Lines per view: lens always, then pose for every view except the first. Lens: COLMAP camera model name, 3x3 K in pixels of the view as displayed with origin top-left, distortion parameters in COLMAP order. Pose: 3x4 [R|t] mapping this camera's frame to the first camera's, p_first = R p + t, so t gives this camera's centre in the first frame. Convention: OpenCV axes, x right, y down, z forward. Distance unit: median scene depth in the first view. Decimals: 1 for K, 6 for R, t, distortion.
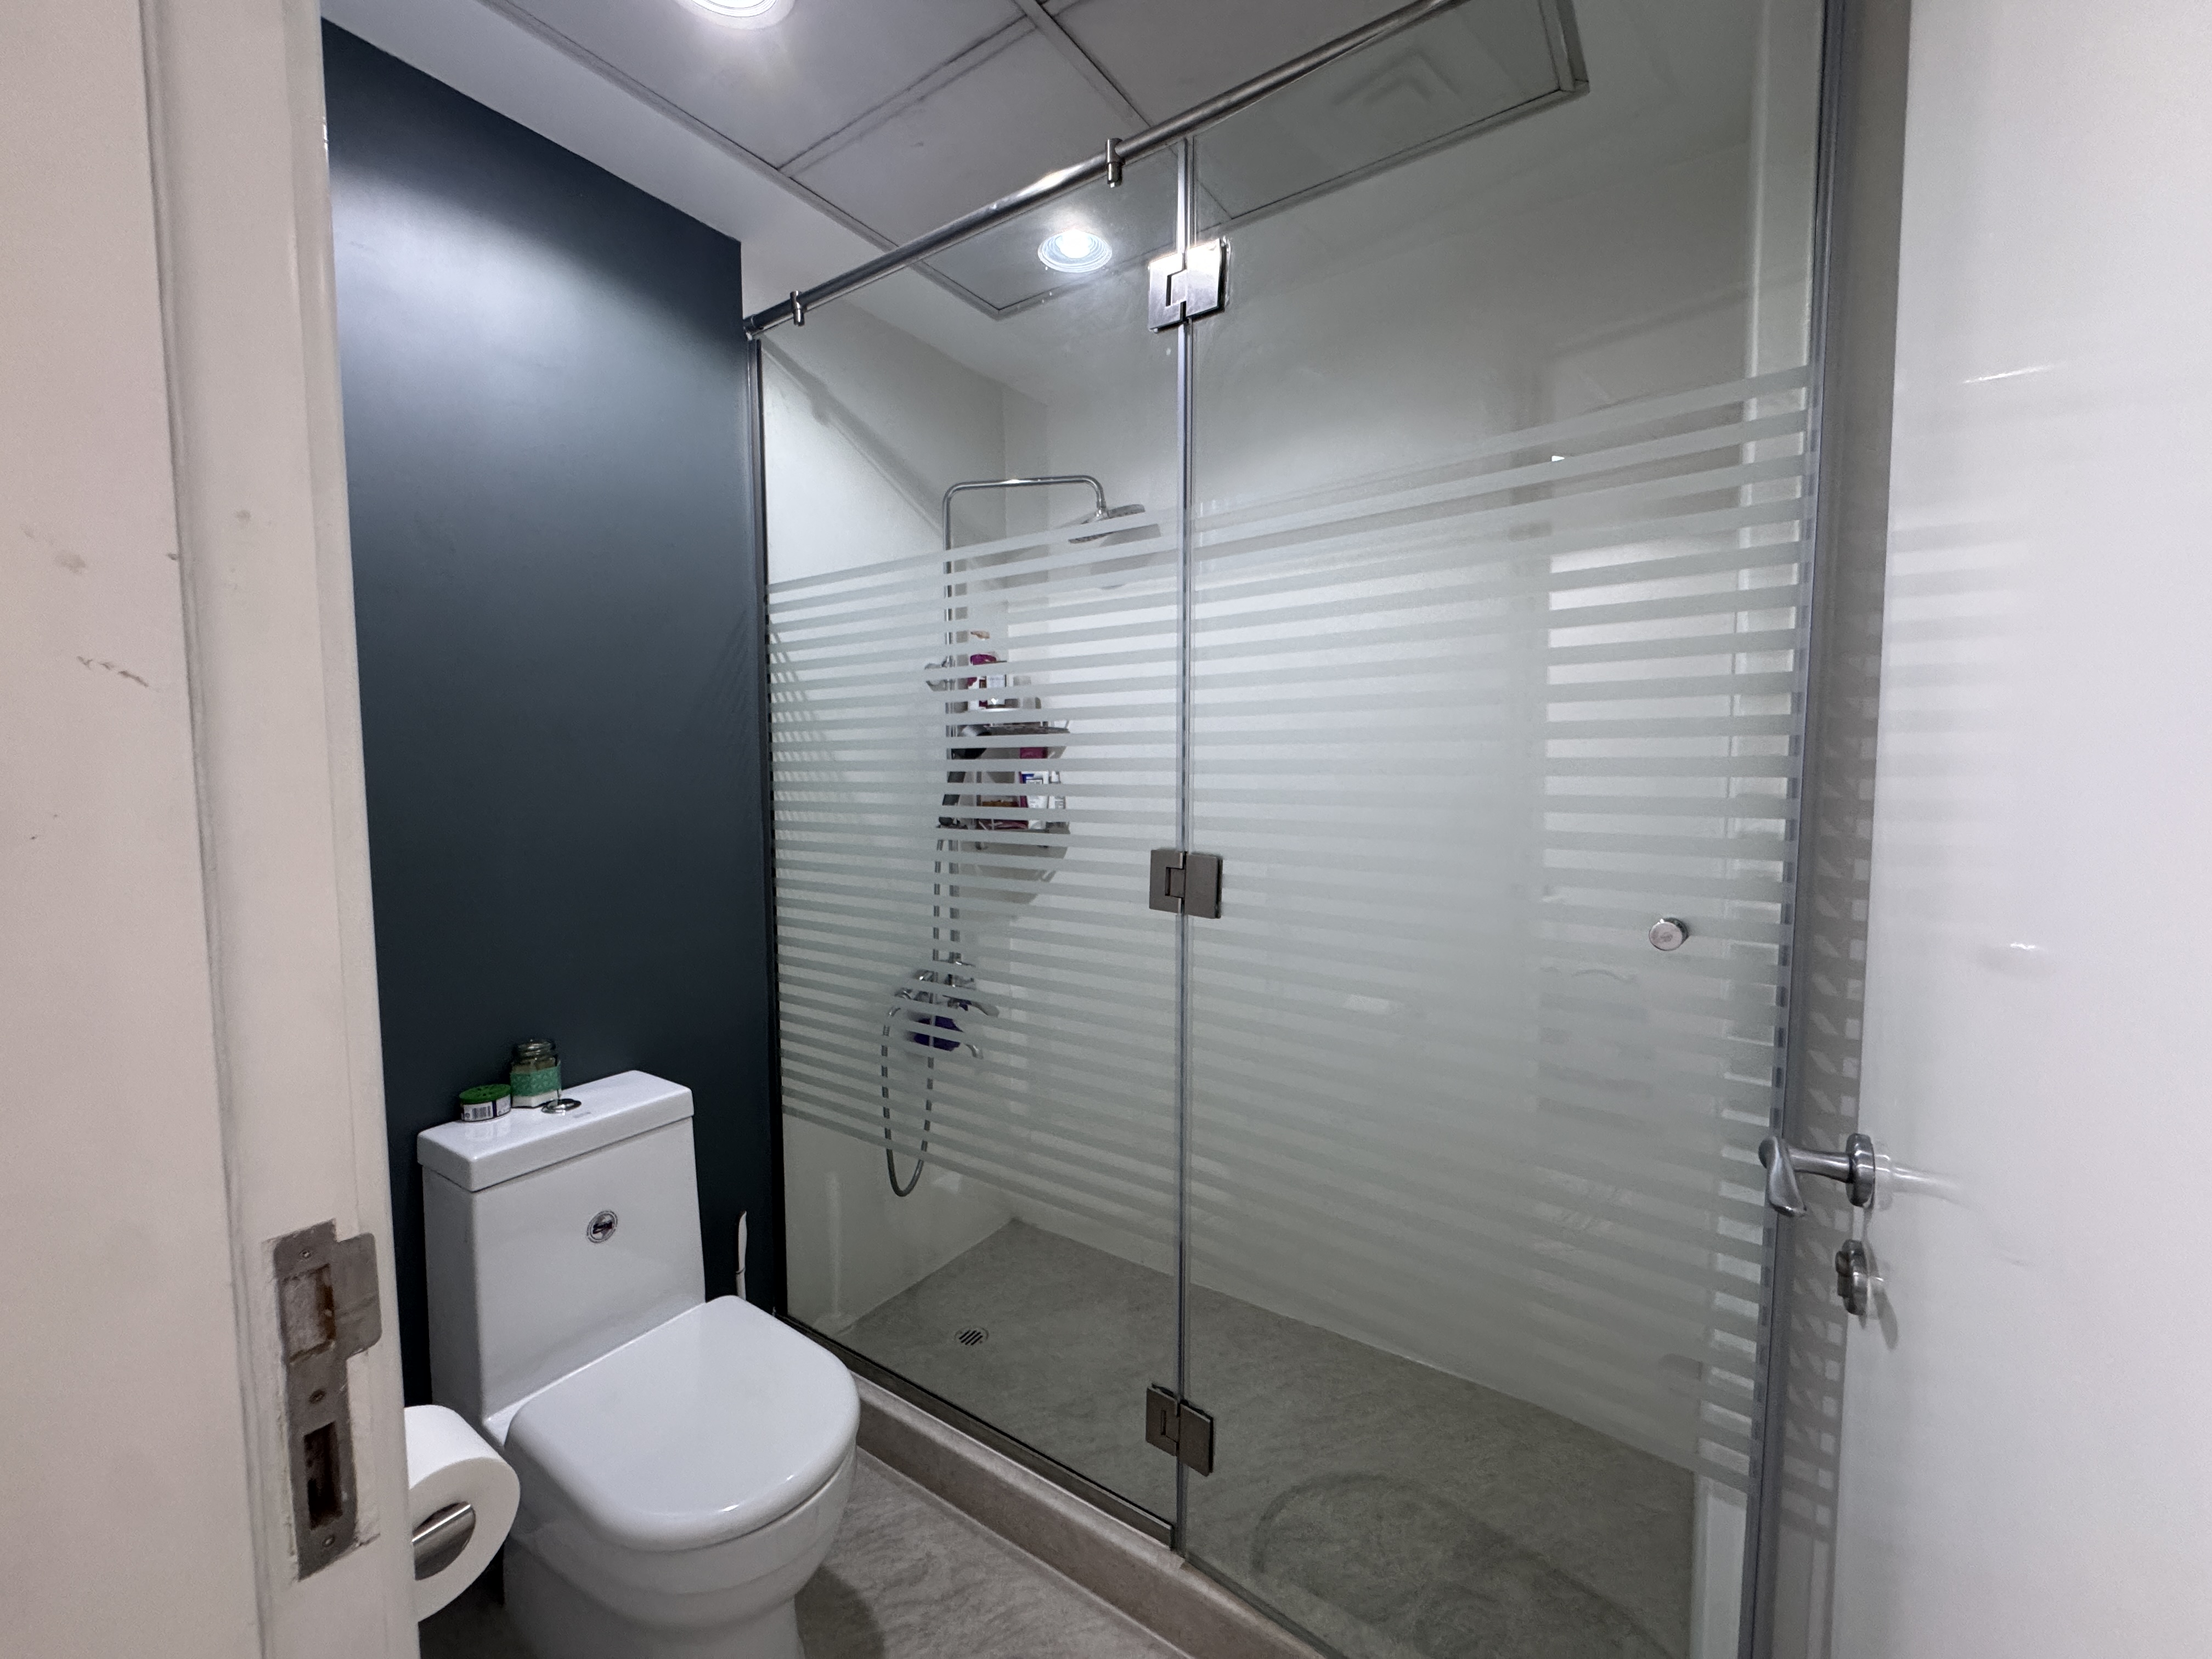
lens RADIAL K [[886.4, 0, 1106.1], [0, 886.4, 832.4], [0, 0, 1]] dist [-0.001758, -0.000408]
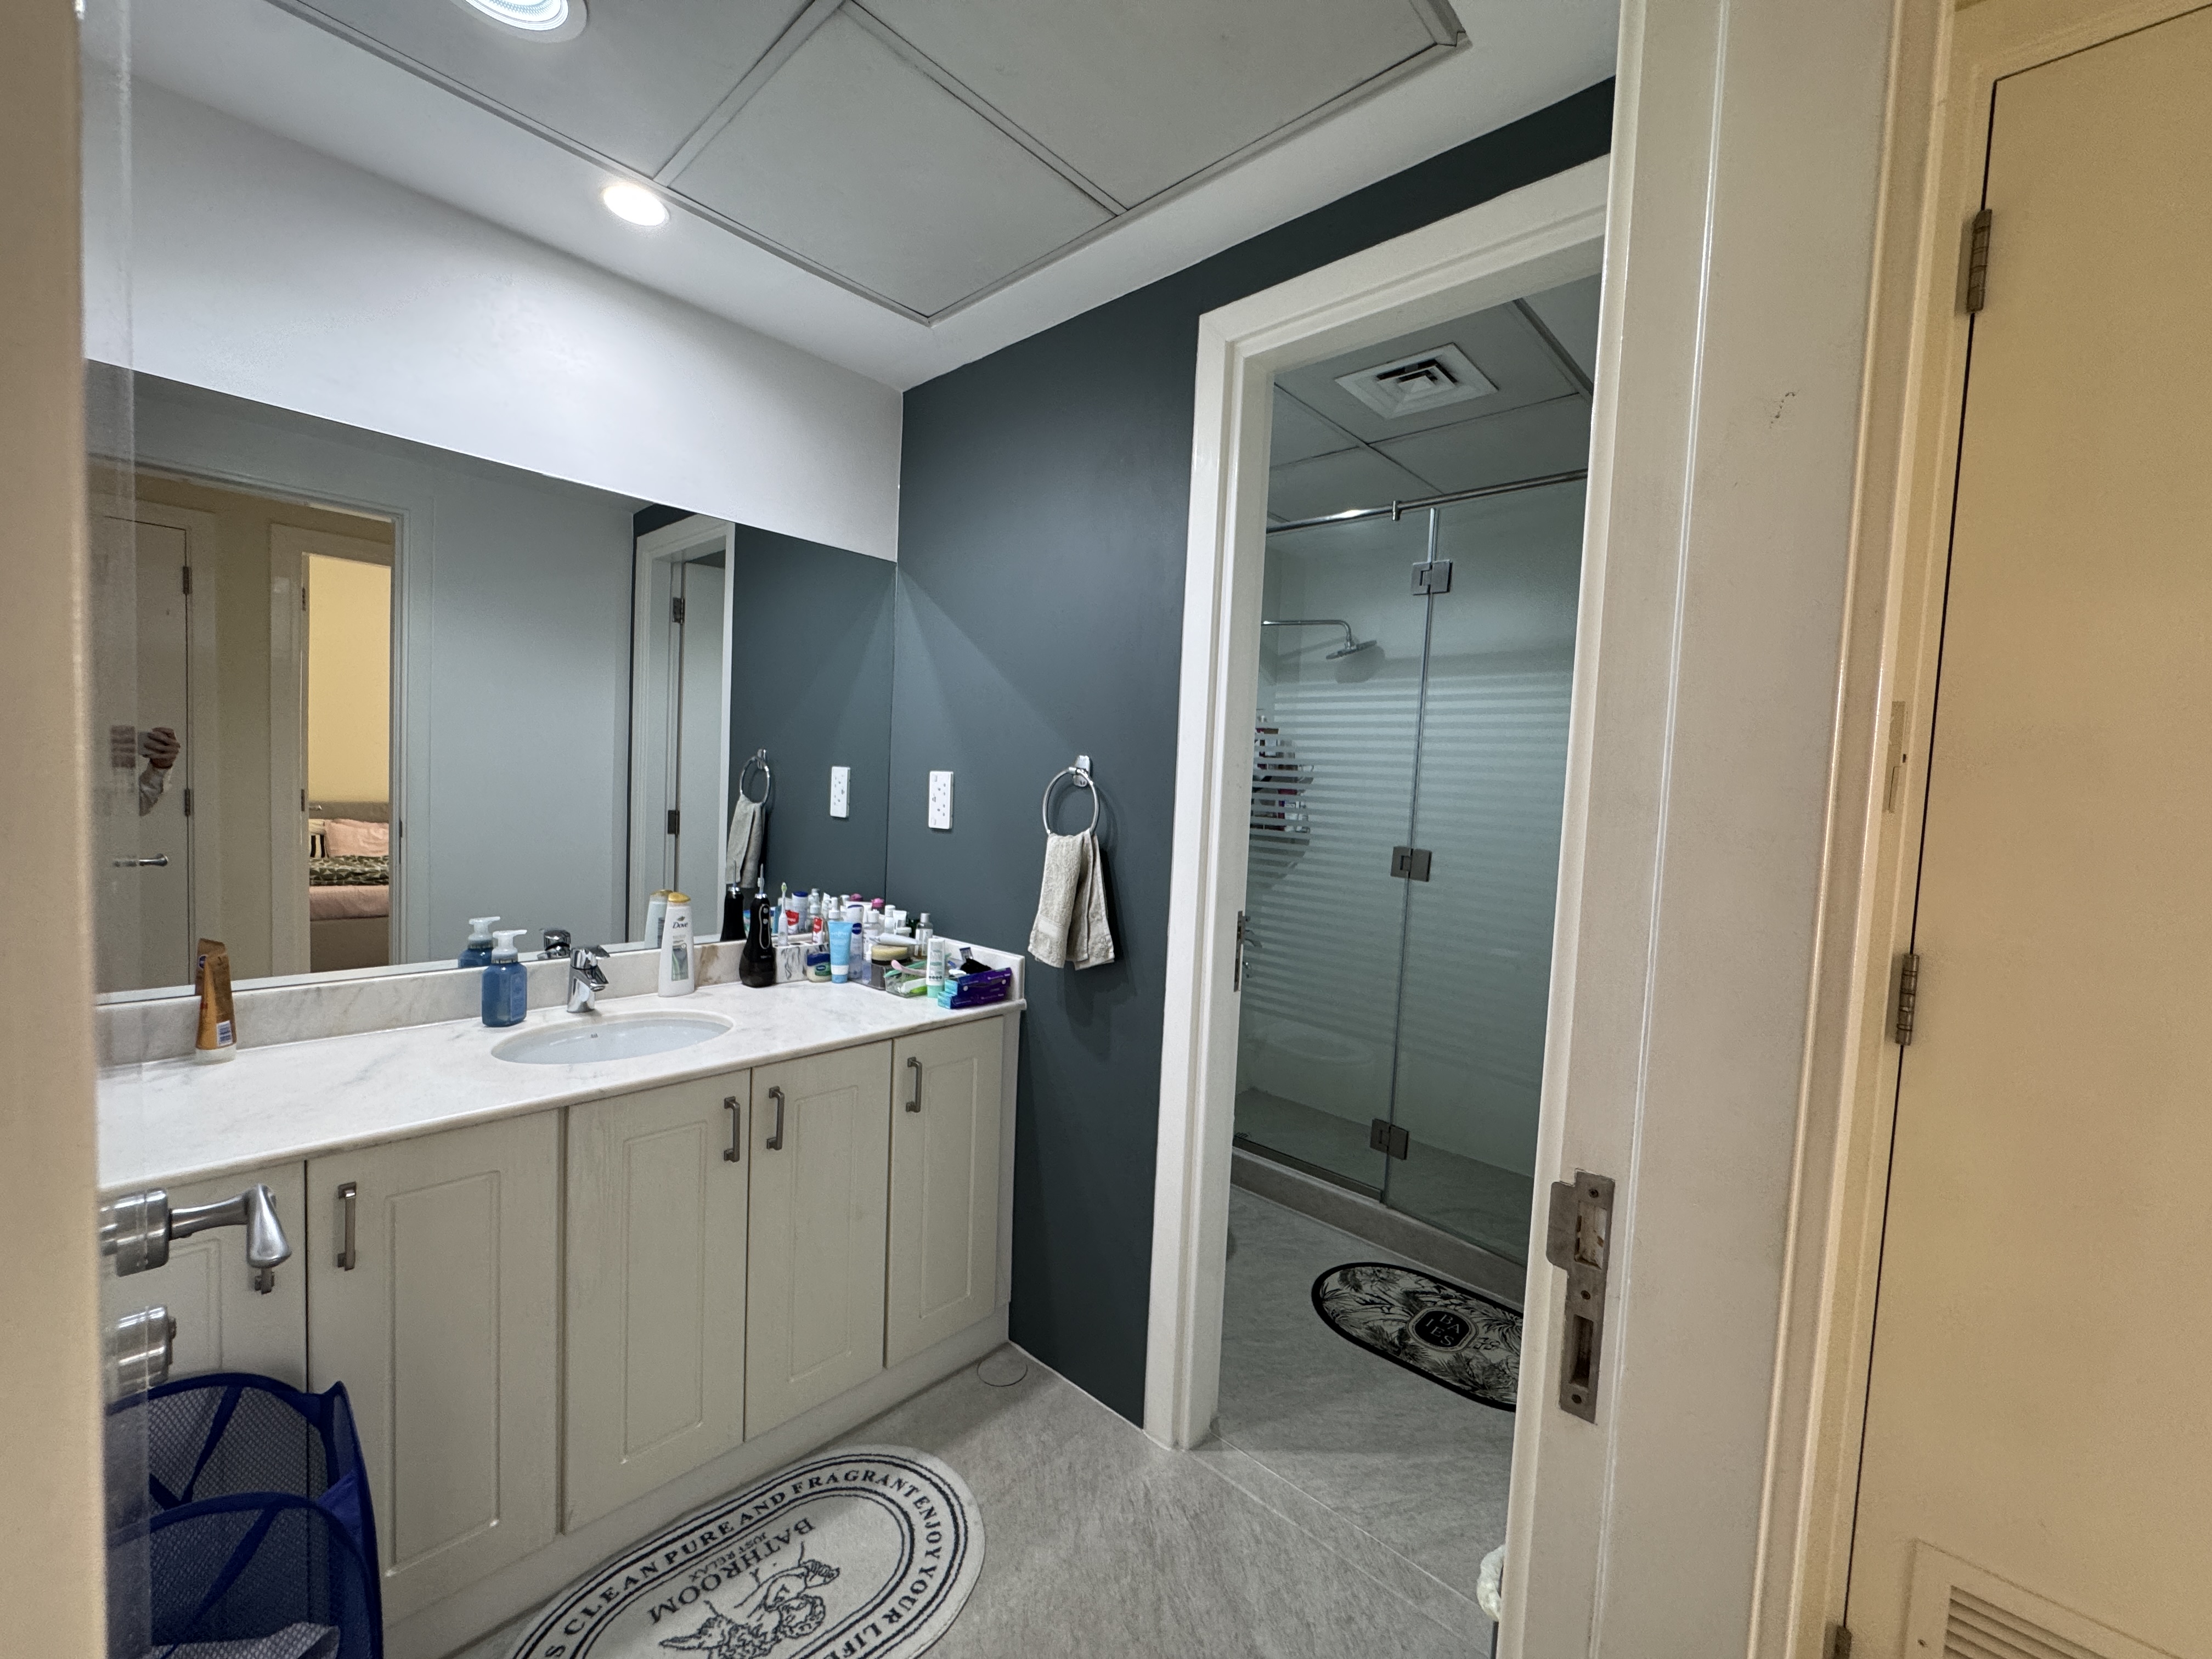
lens RADIAL K [[886.4, 0, 1106.1], [0, 886.4, 832.4], [0, 0, 1]] dist [-0.001758, -0.000408]
pose [[0.988964, 0.061359, -0.134855, -0.323409], [-0.062777, 0.998008, -0.006282, 0.040578], [0.134200, 0.014679, 0.990845, -1.077490]]
